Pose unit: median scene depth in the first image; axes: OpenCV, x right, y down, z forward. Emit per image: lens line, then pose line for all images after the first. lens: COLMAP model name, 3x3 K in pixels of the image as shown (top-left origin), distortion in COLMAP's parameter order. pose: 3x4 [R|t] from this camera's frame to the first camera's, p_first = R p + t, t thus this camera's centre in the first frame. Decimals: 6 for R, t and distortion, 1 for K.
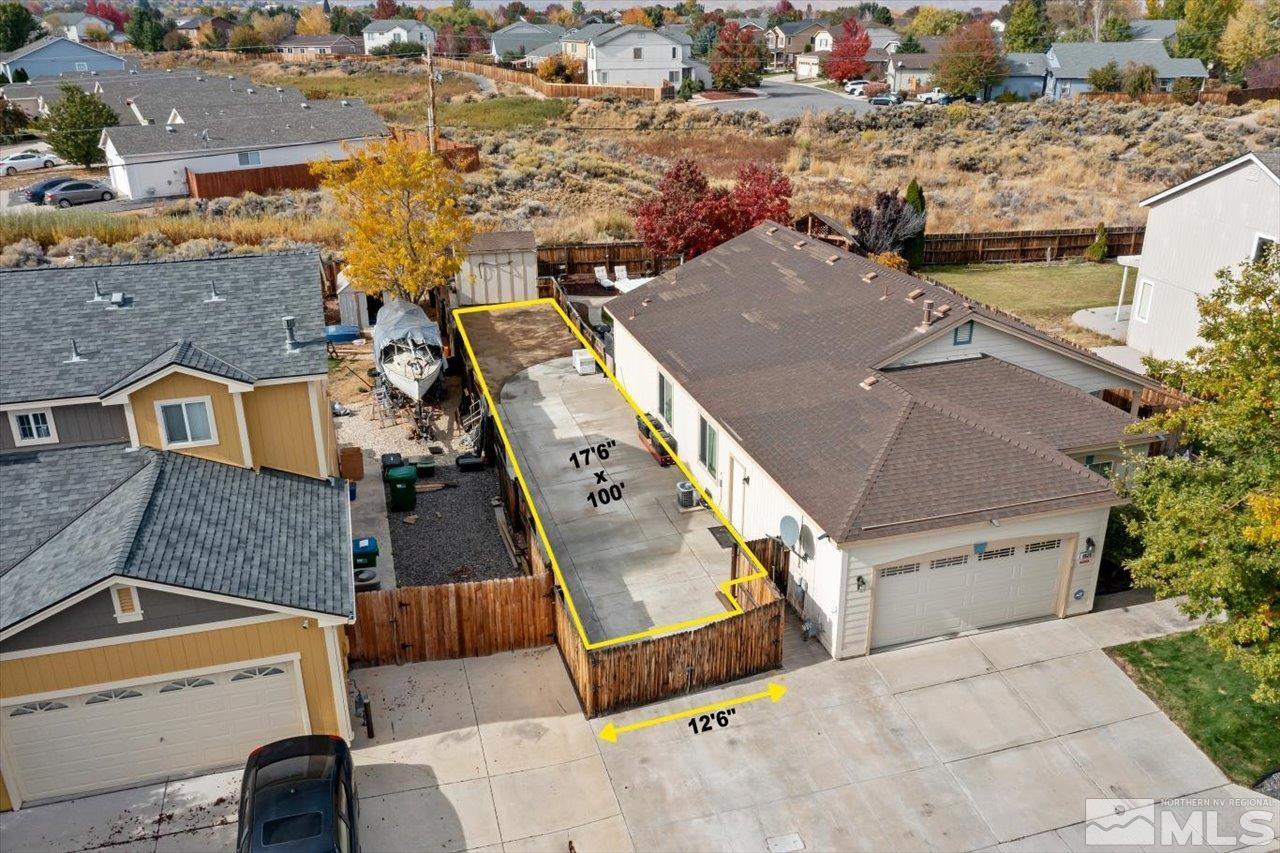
lens RADIAL K [[999.2, 0, 640.2], [0, 999.2, 422.2], [0, 0, 1]] dist [-0.010700, 0.010496]
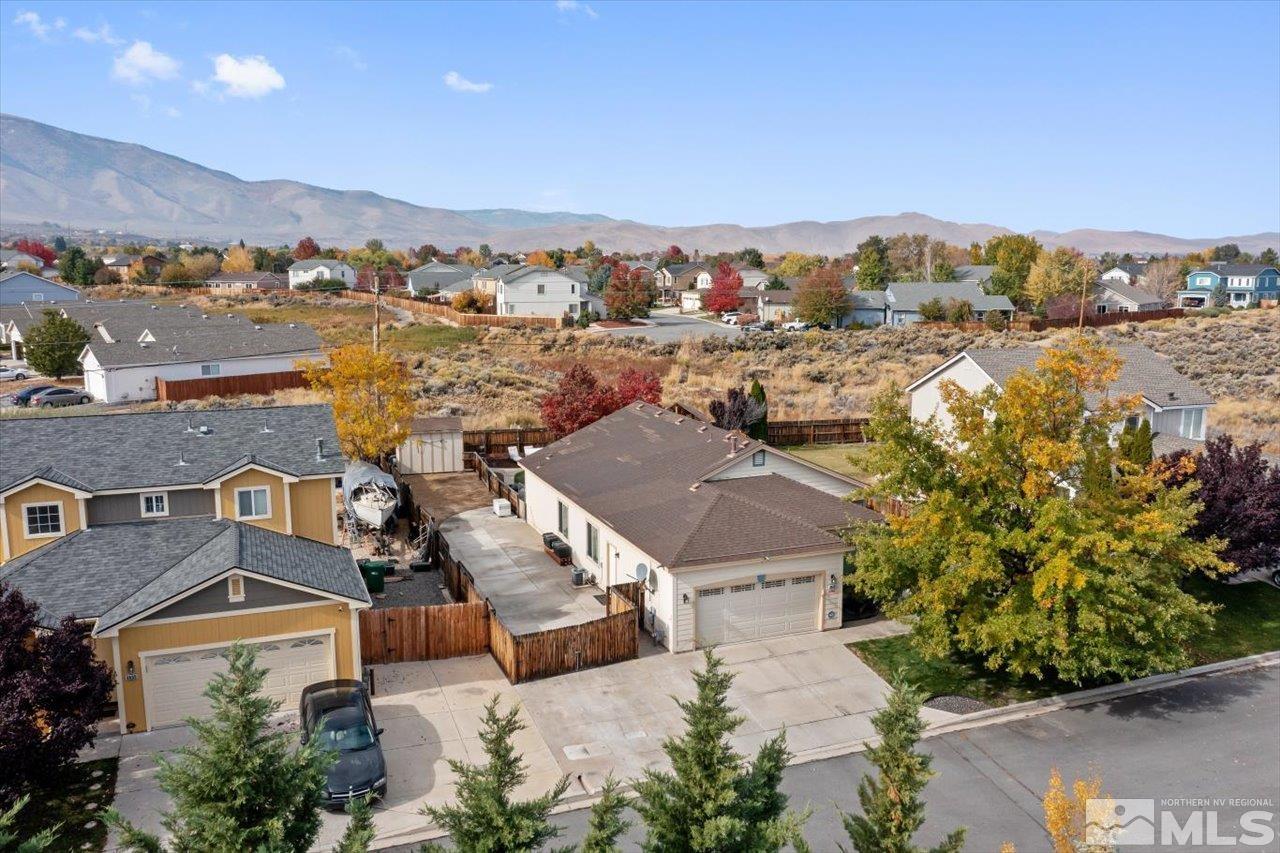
lens RADIAL K [[999.2, 0, 641.0], [0, 999.2, 426.1], [0, 0, 1]] dist [-0.010700, 0.010496]
pose [[0.995335, -0.007147, 0.096211, -0.000042], [0.027994, 0.975743, -0.217122, 0.072500], [-0.092325, 0.218802, 0.971392, -0.181488]]
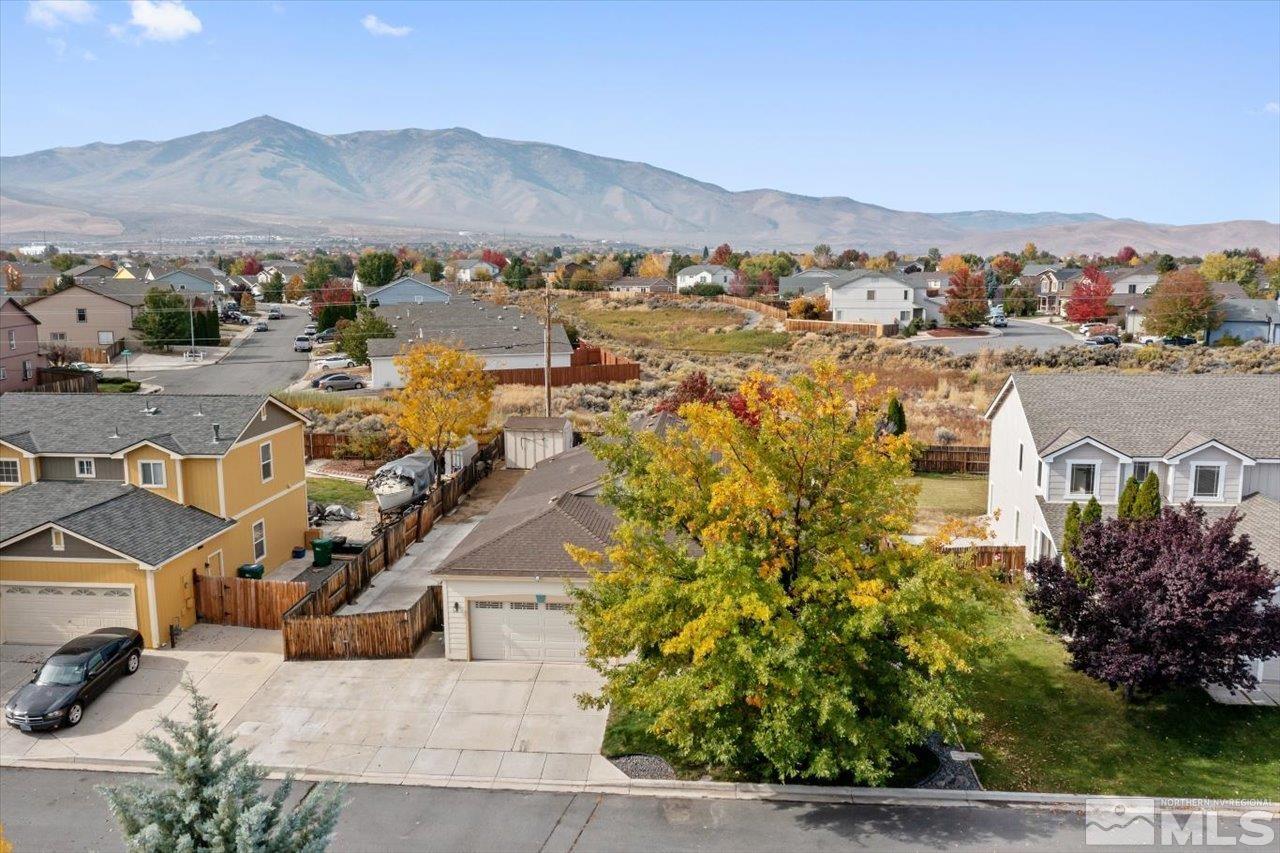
lens RADIAL K [[999.2, 0, 636.7], [0, 999.2, 433.9], [0, 0, 1]] dist [-0.010700, 0.010496]
pose [[0.932777, 0.061237, -0.355214, 0.315946], [-0.135809, 0.972547, -0.188966, 0.047520], [0.333891, 0.224504, 0.915486, -0.125805]]
